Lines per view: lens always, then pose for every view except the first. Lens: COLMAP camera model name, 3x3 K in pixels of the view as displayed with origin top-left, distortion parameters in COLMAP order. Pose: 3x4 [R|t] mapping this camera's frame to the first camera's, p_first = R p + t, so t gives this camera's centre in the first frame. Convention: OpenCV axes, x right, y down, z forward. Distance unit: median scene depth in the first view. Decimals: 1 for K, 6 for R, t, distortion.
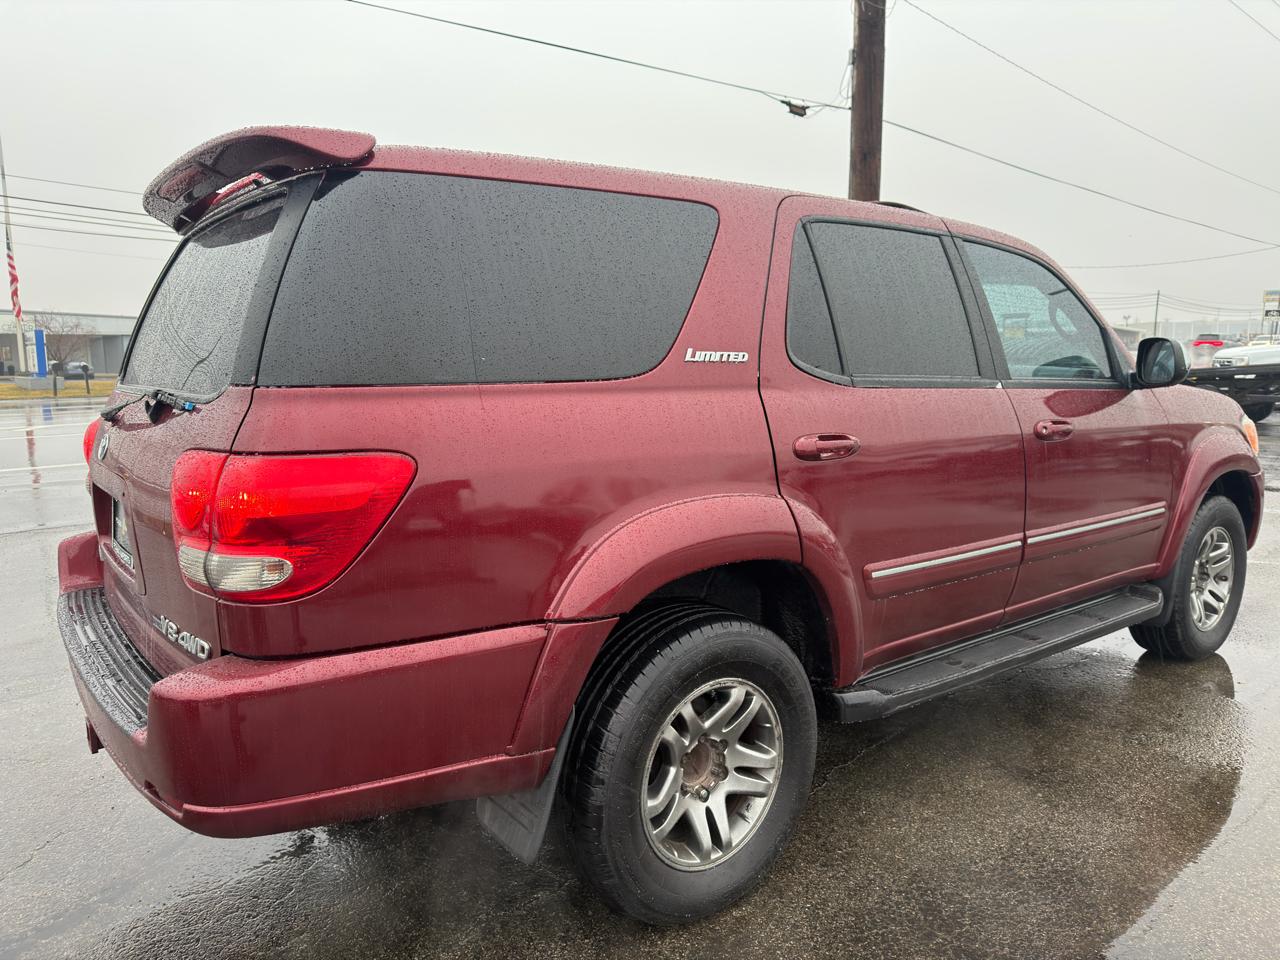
lens RADIAL K [[895.3, 0, 644.3], [0, 895.3, 474.8], [0, 0, 1]] dist [0.162113, -0.275281]
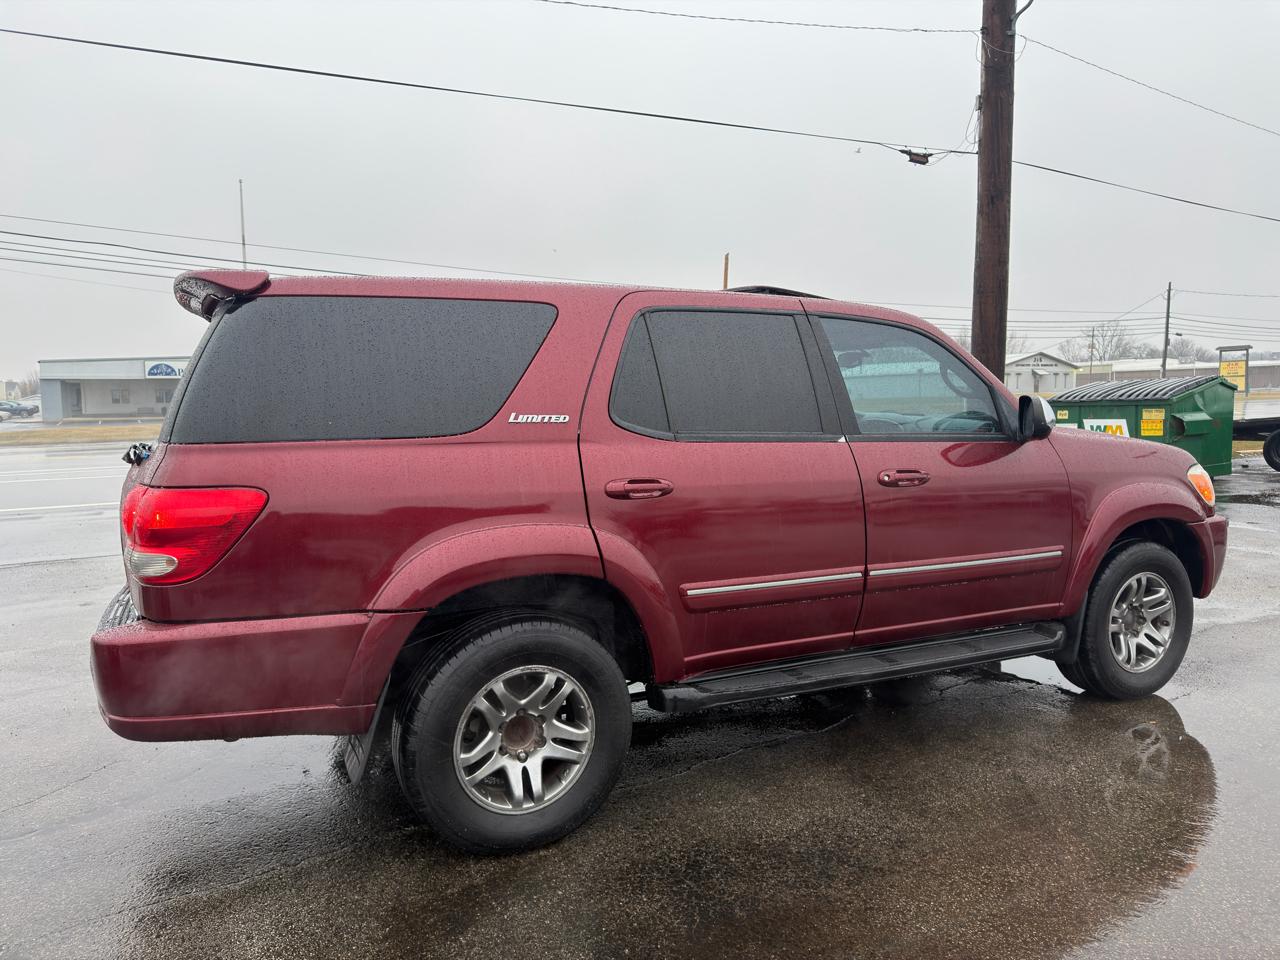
lens RADIAL K [[895.3, 0, 644.3], [0, 895.3, 474.8], [0, 0, 1]] dist [0.162113, -0.275281]
pose [[0.979542, 0.011998, -0.200883, 0.488074], [-0.020733, 0.998926, -0.041436, 0.001596], [0.200170, 0.044753, 0.978738, -0.246281]]
